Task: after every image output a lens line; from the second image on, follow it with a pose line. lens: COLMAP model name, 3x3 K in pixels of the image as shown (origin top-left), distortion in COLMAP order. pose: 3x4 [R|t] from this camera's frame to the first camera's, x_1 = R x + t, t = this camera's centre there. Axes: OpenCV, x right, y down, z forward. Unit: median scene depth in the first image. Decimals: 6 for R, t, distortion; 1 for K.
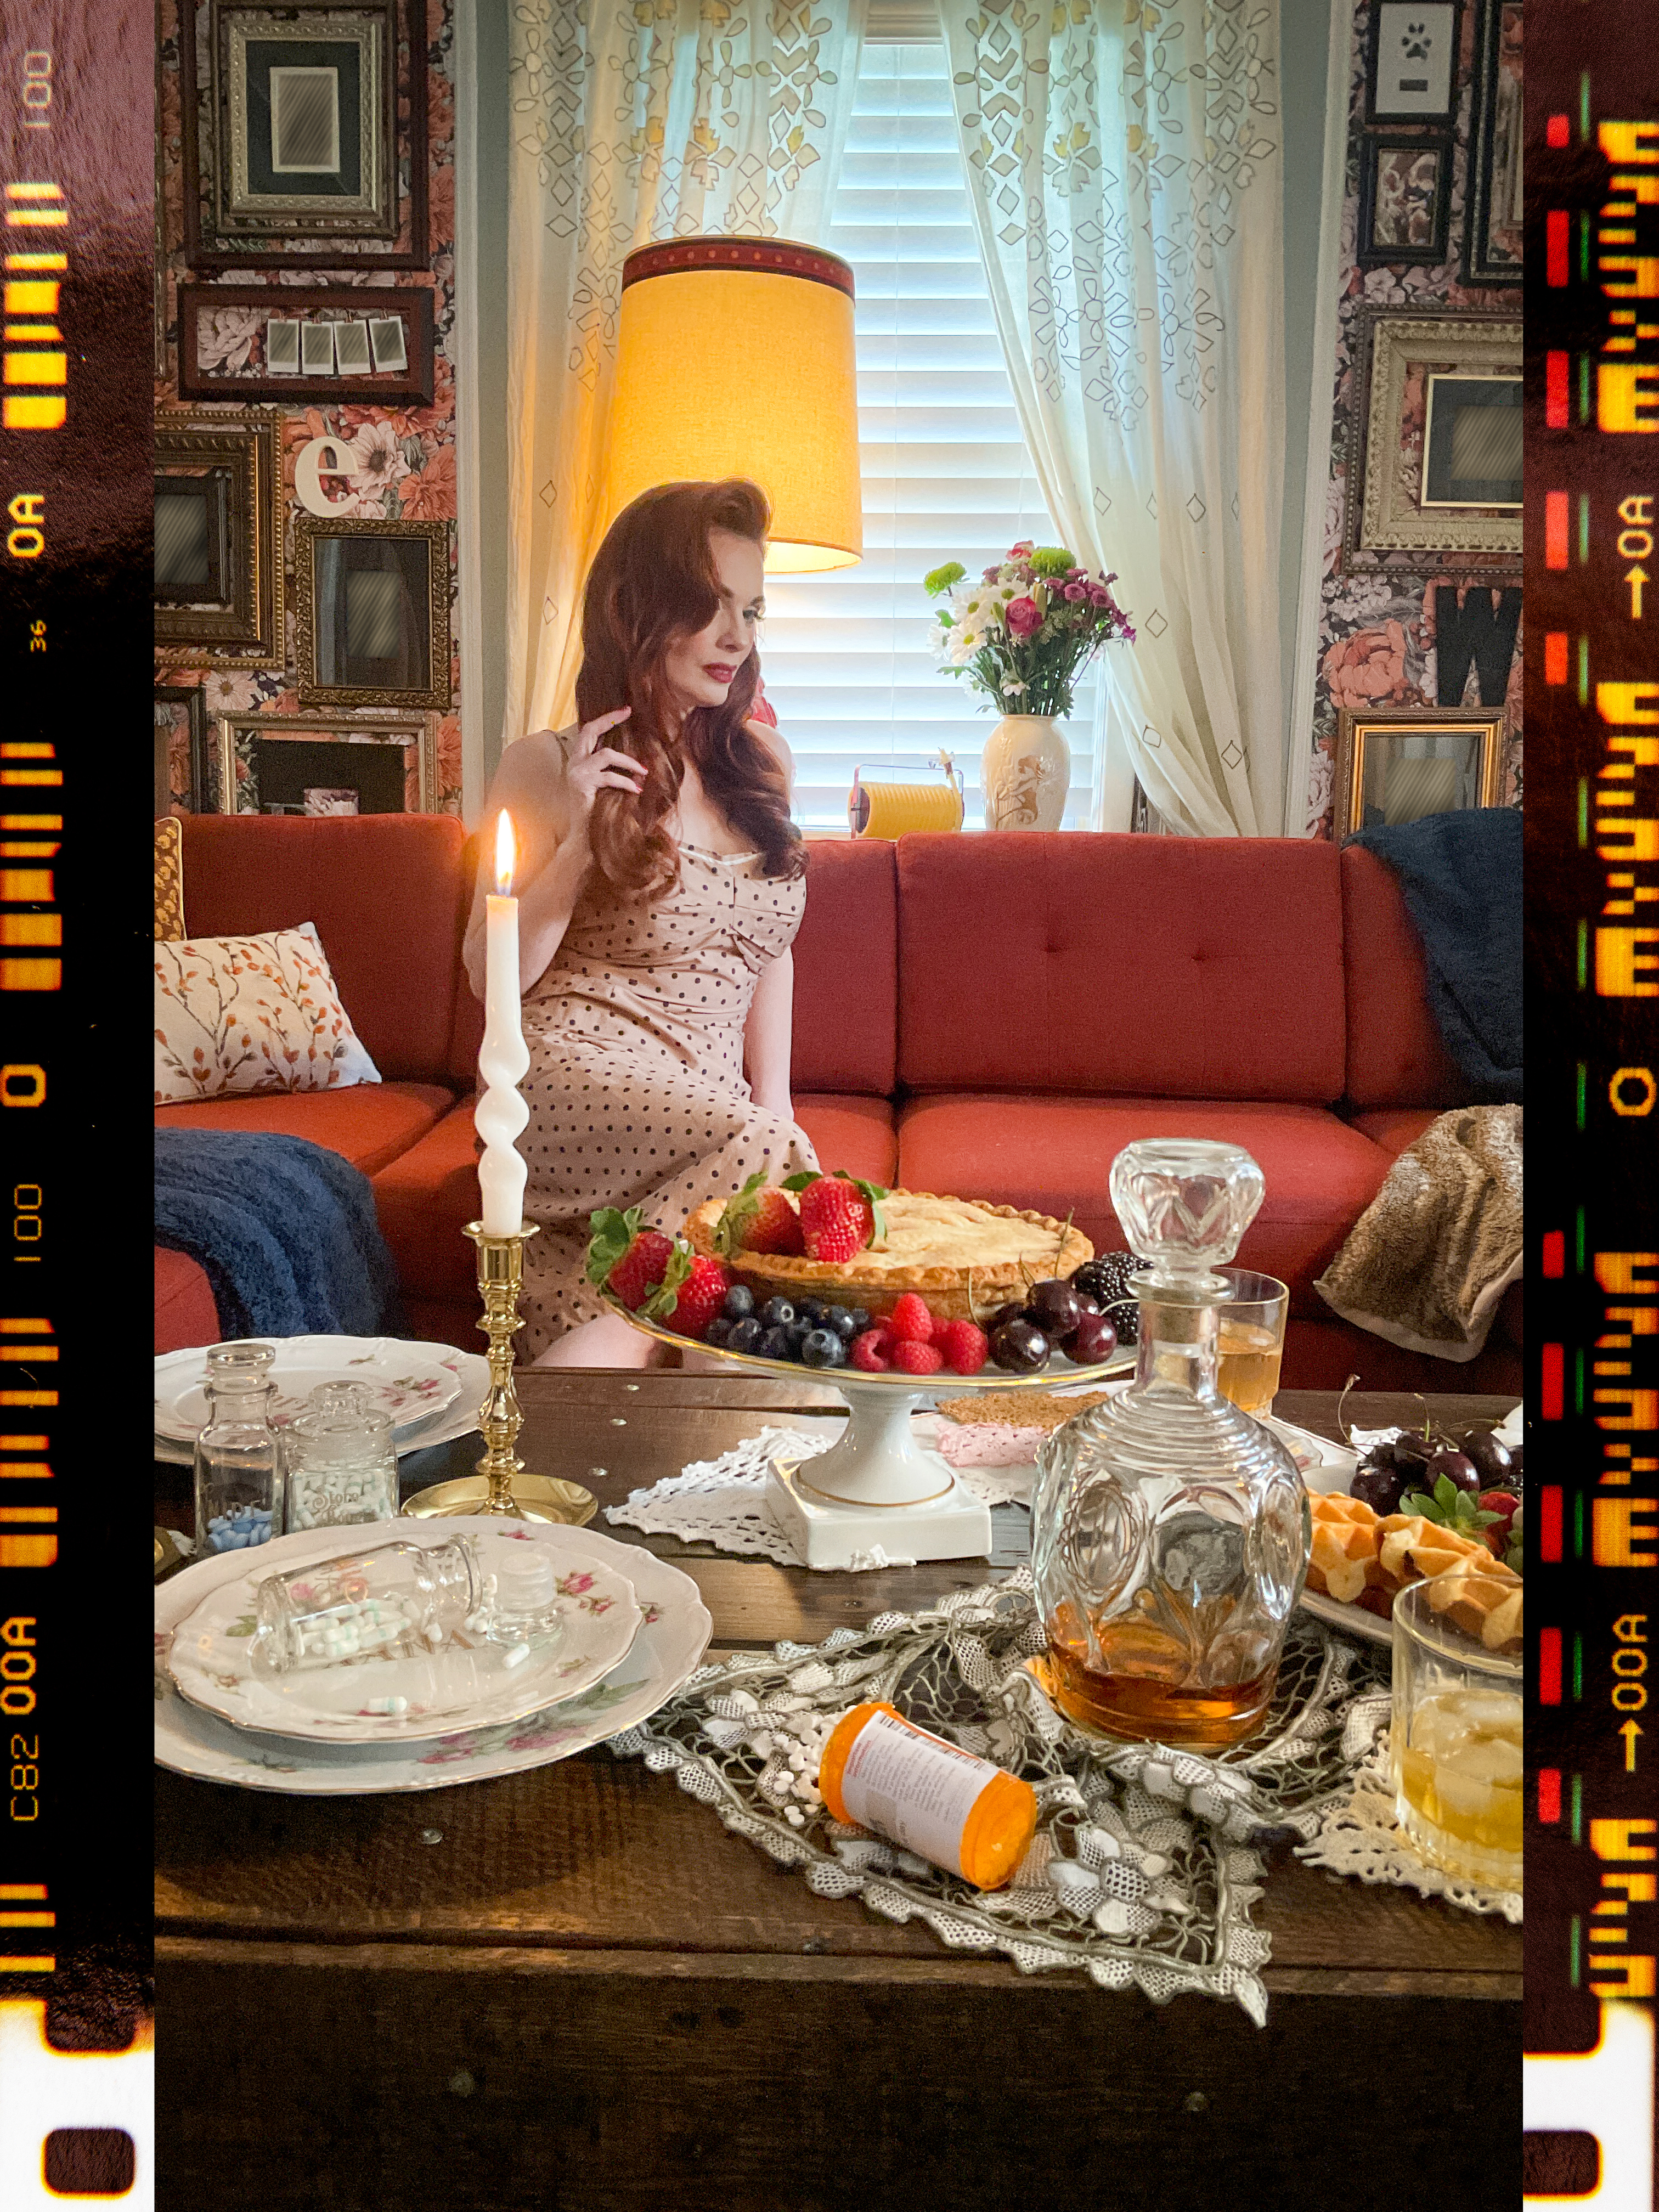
lens RADIAL K [[1819.0, 0, 818.5], [0, 1819.0, 1106.4], [0, 0, 1]] dist [-0.007050, -0.010203]
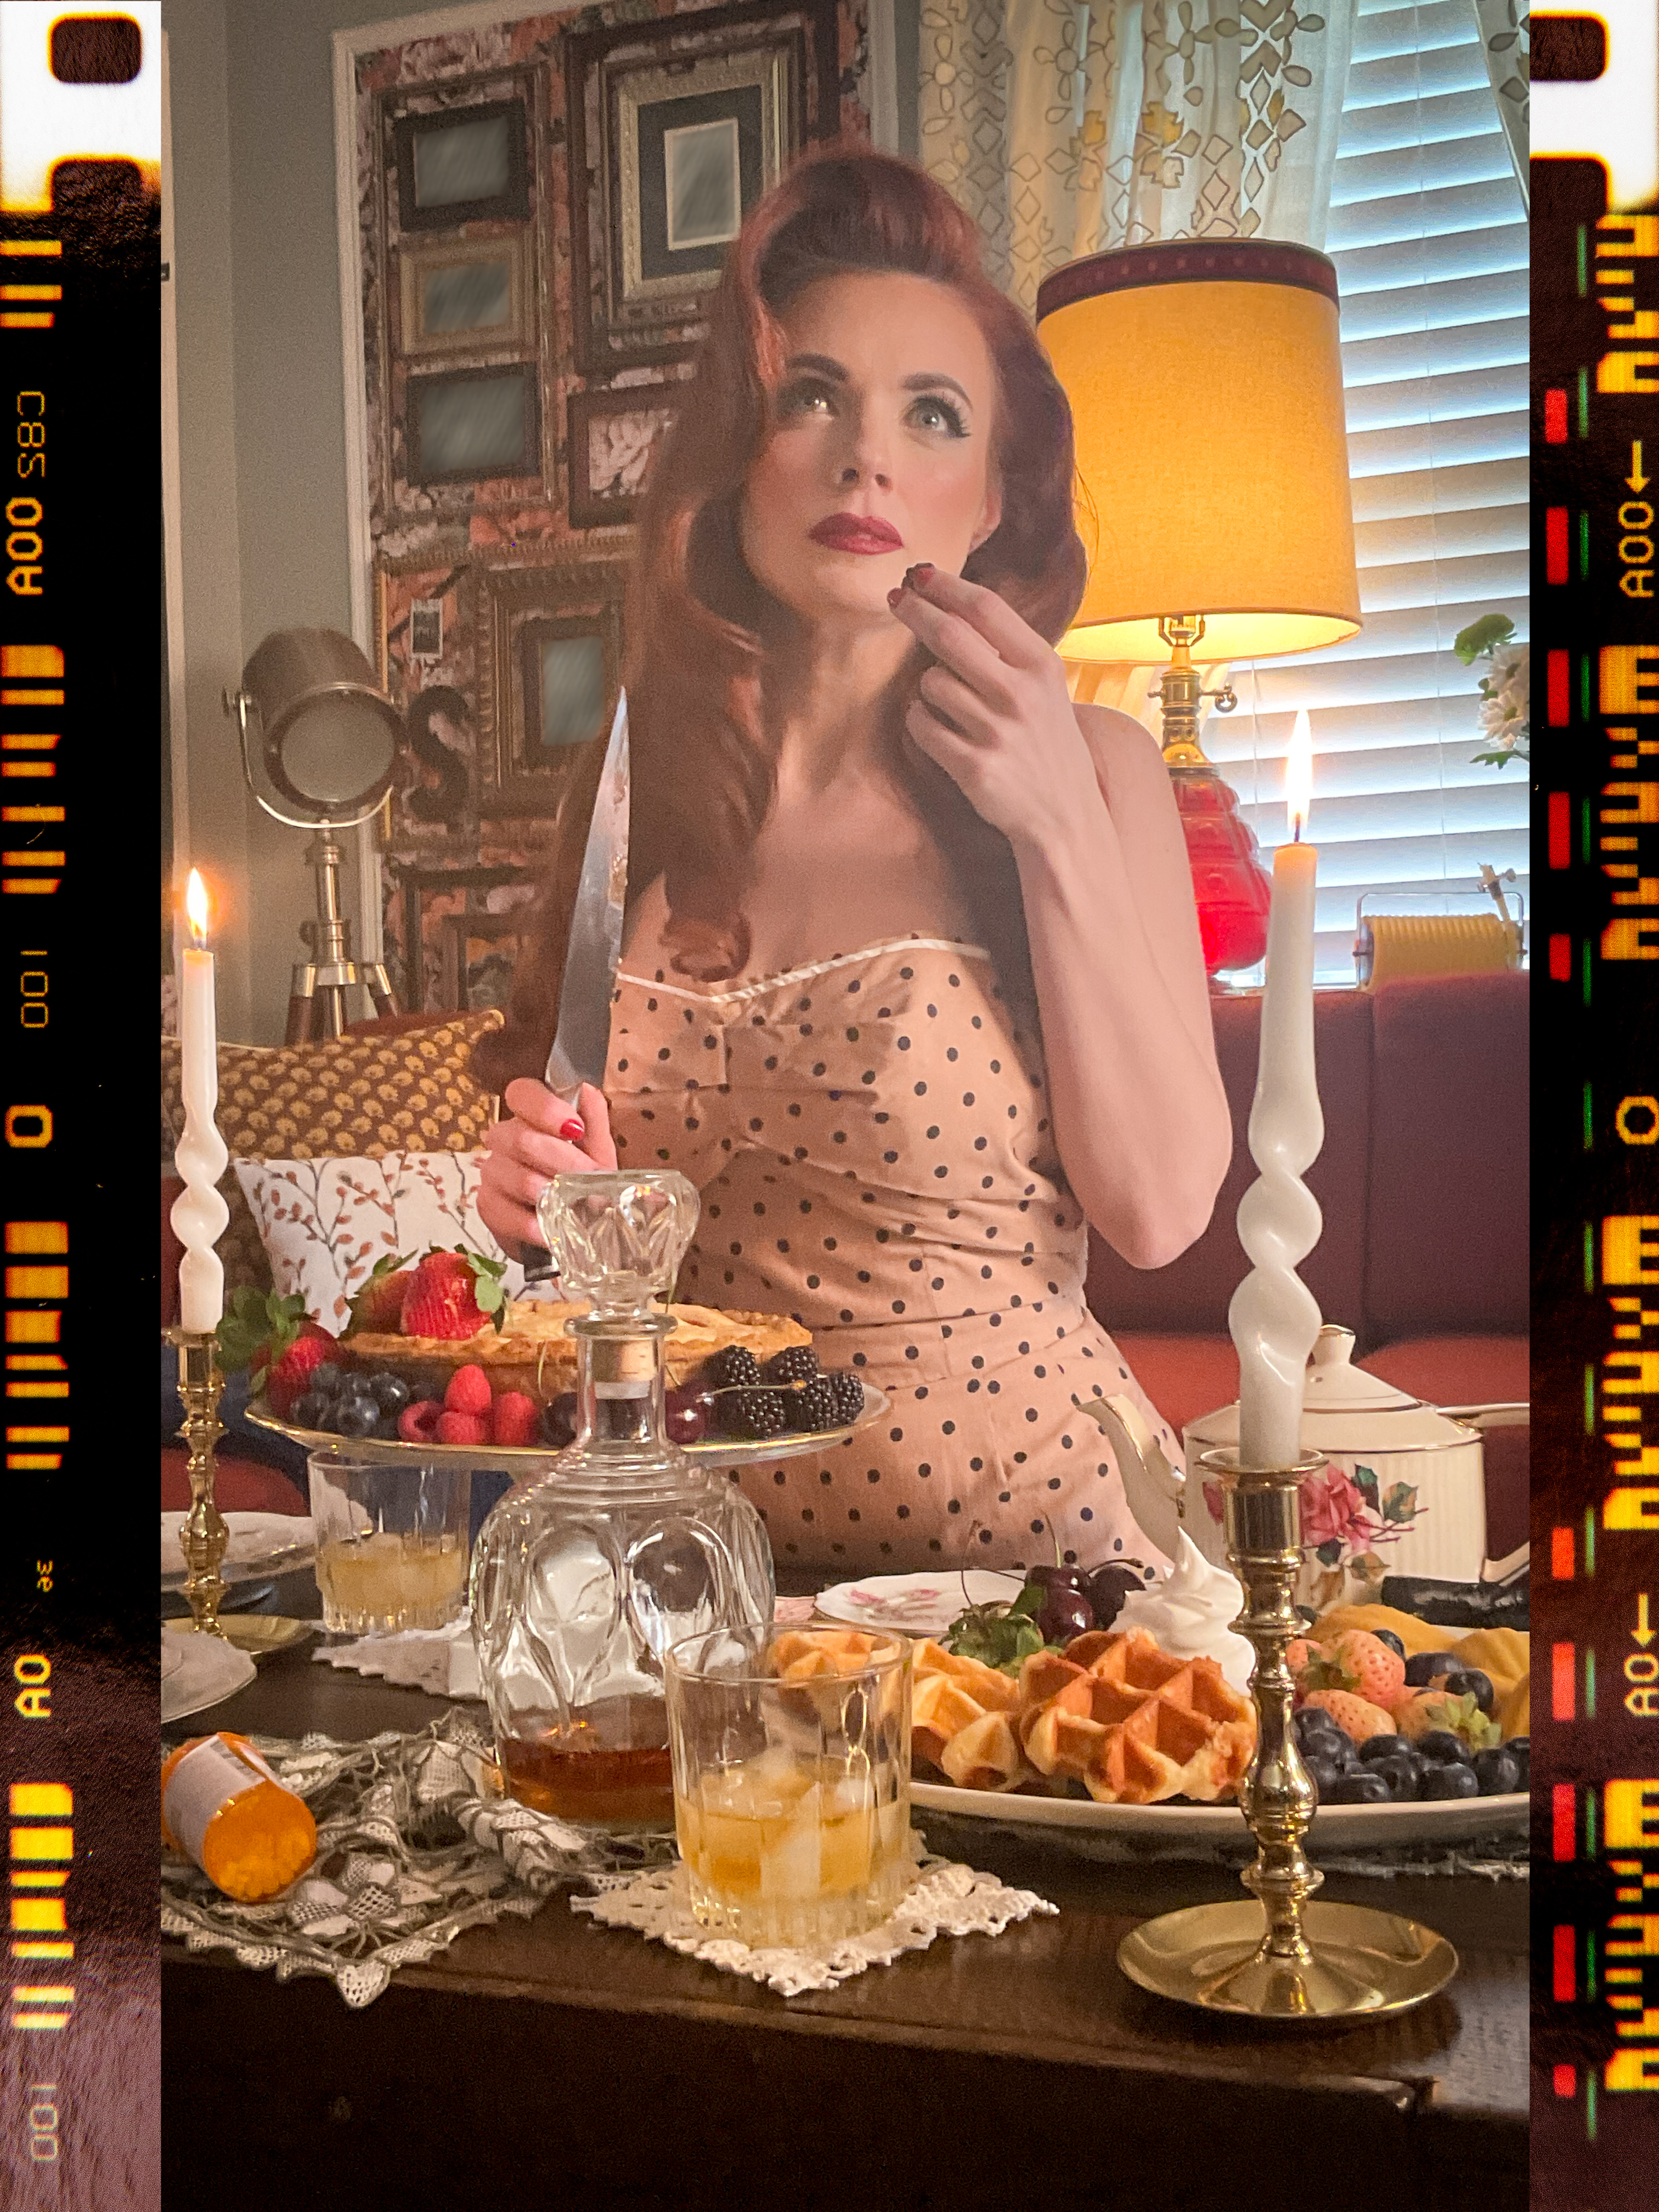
lens RADIAL K [[2597.8, 0, 829.5], [0, 2597.8, 1106.0], [0, 0, 1]] dist [0.122957, -0.249550]
pose [[0.938062, -0.040839, -0.344051, 0.171636], [-0.005590, 0.991115, -0.132888, 0.036720], [0.346422, 0.126581, 0.929499, -0.050862]]
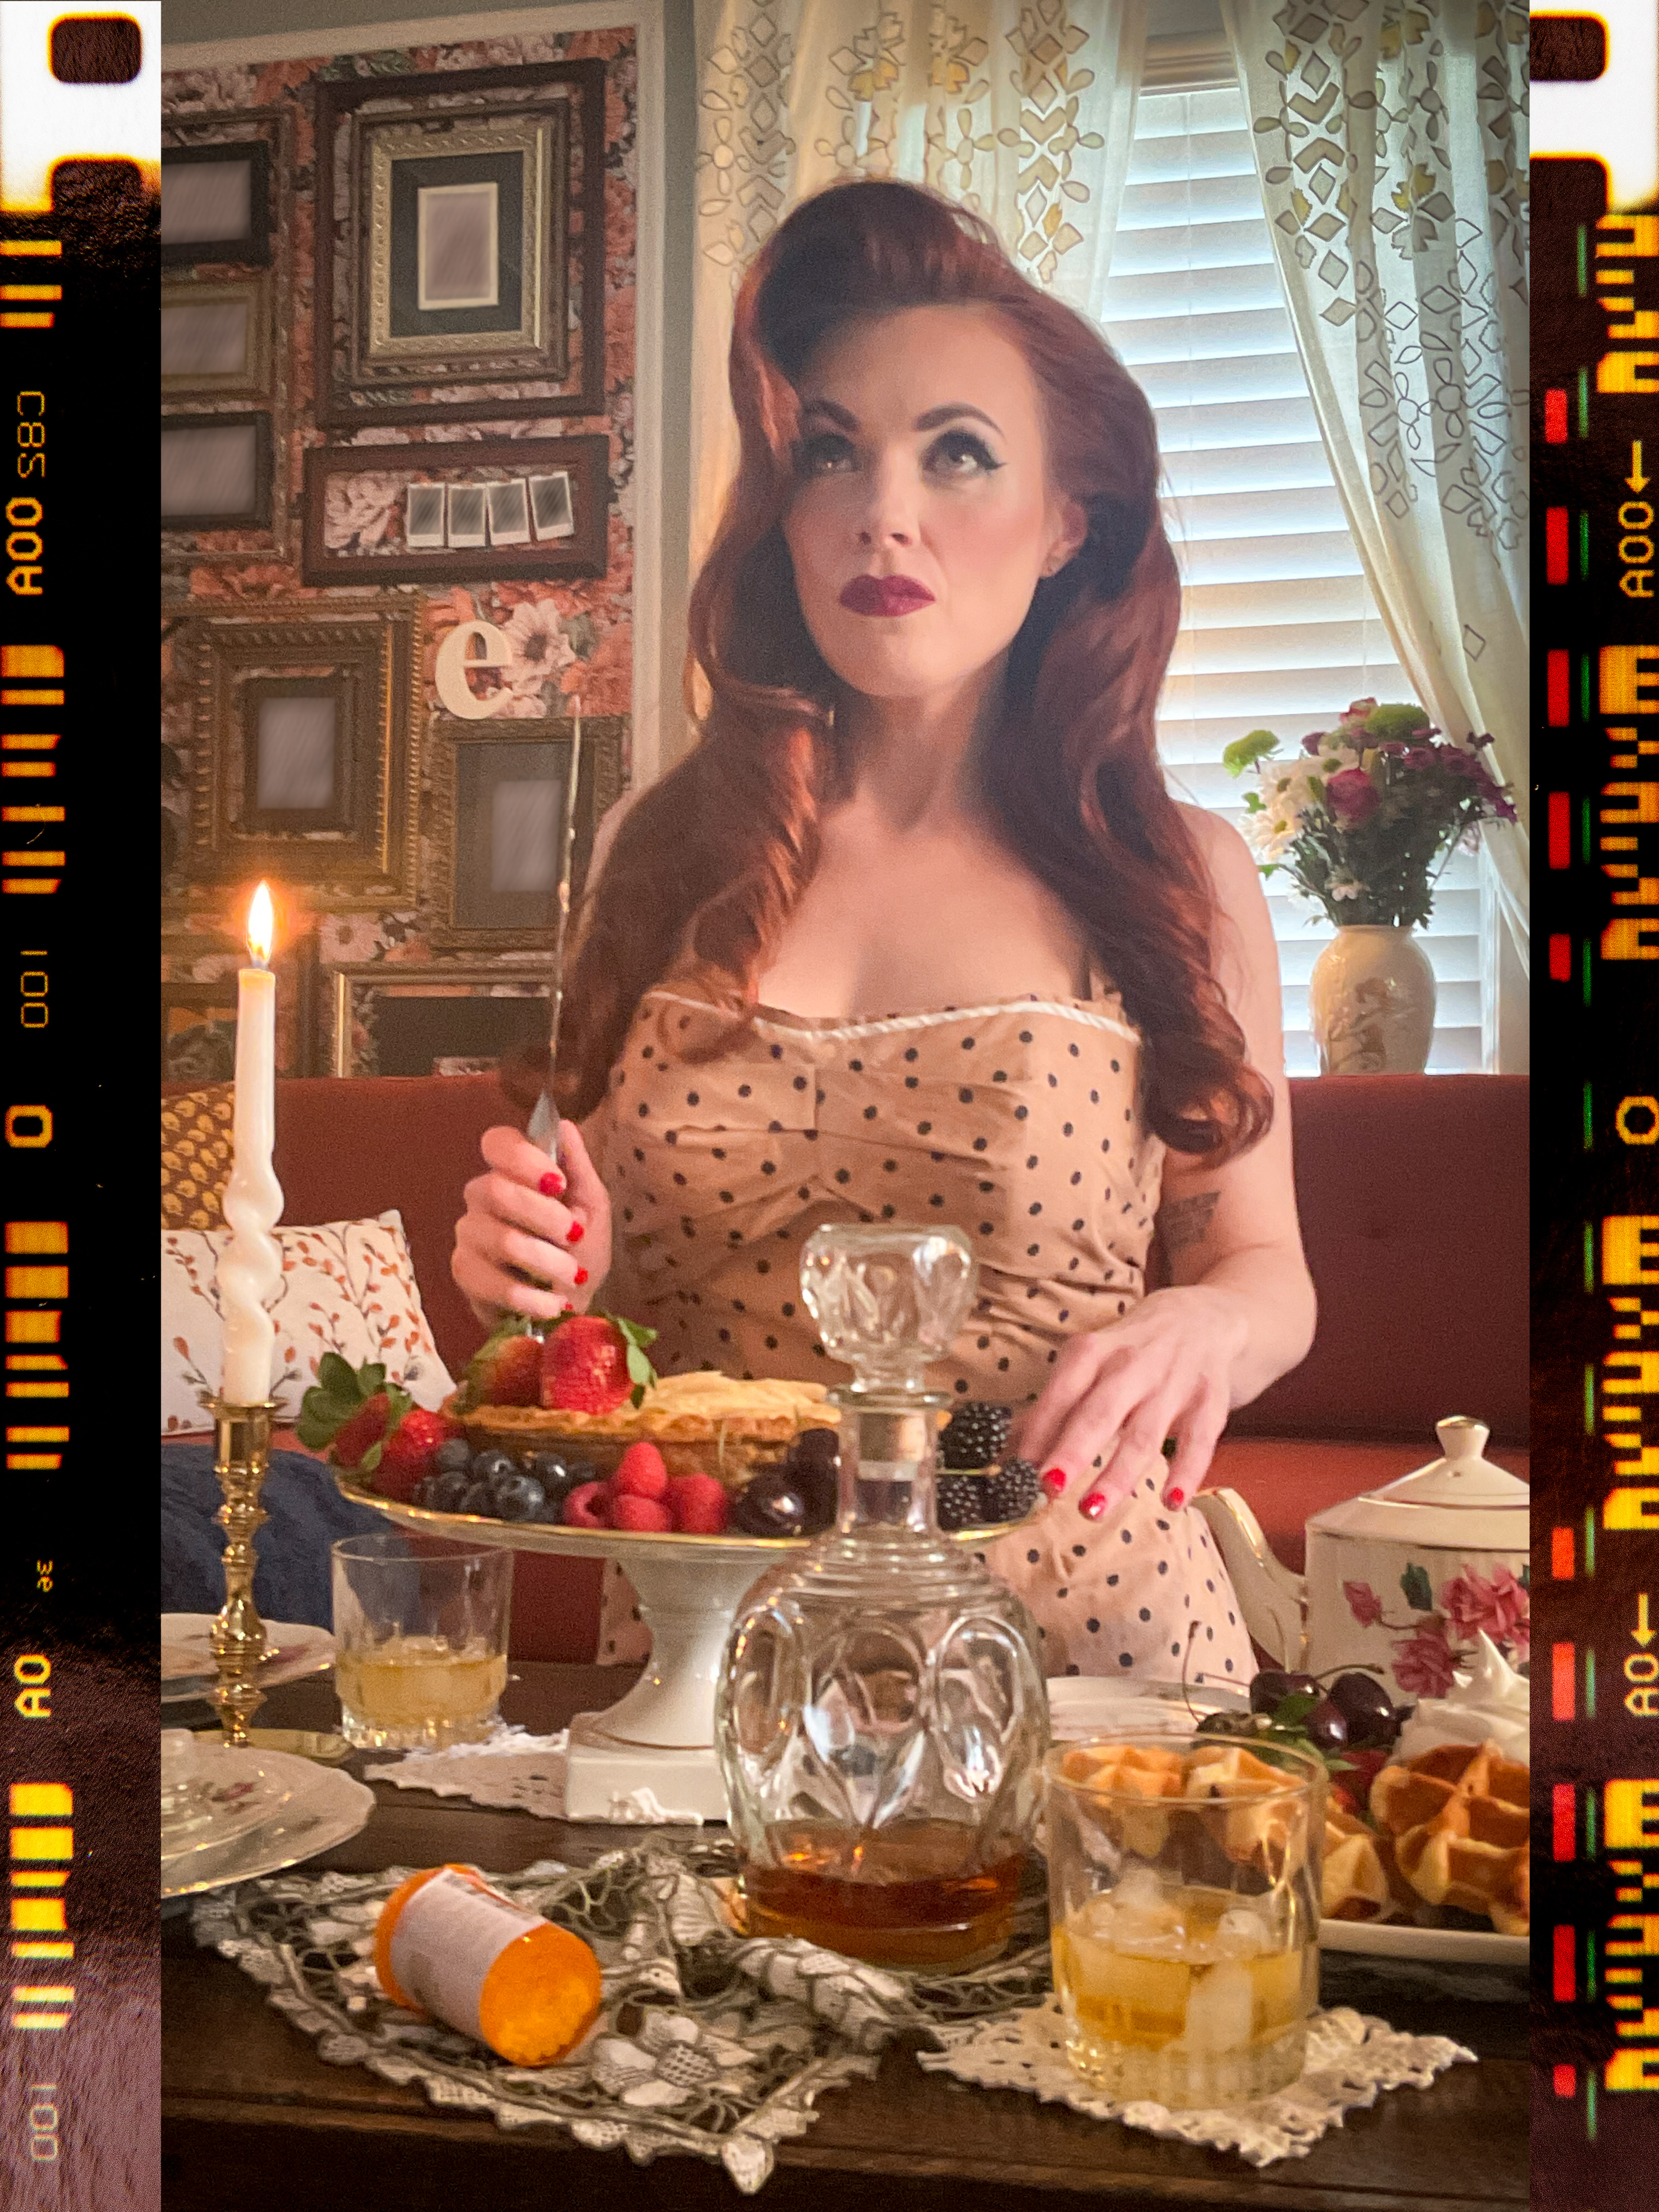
lens RADIAL K [[2597.8, 0, 829.5], [0, 2597.8, 1106.0], [0, 0, 1]] dist [0.122957, -0.249550]
pose [[0.982876, -0.021262, -0.183039, 0.088530], [-0.011249, 0.984545, -0.174771, 0.039404], [0.183926, 0.173838, 0.967446, -0.042473]]
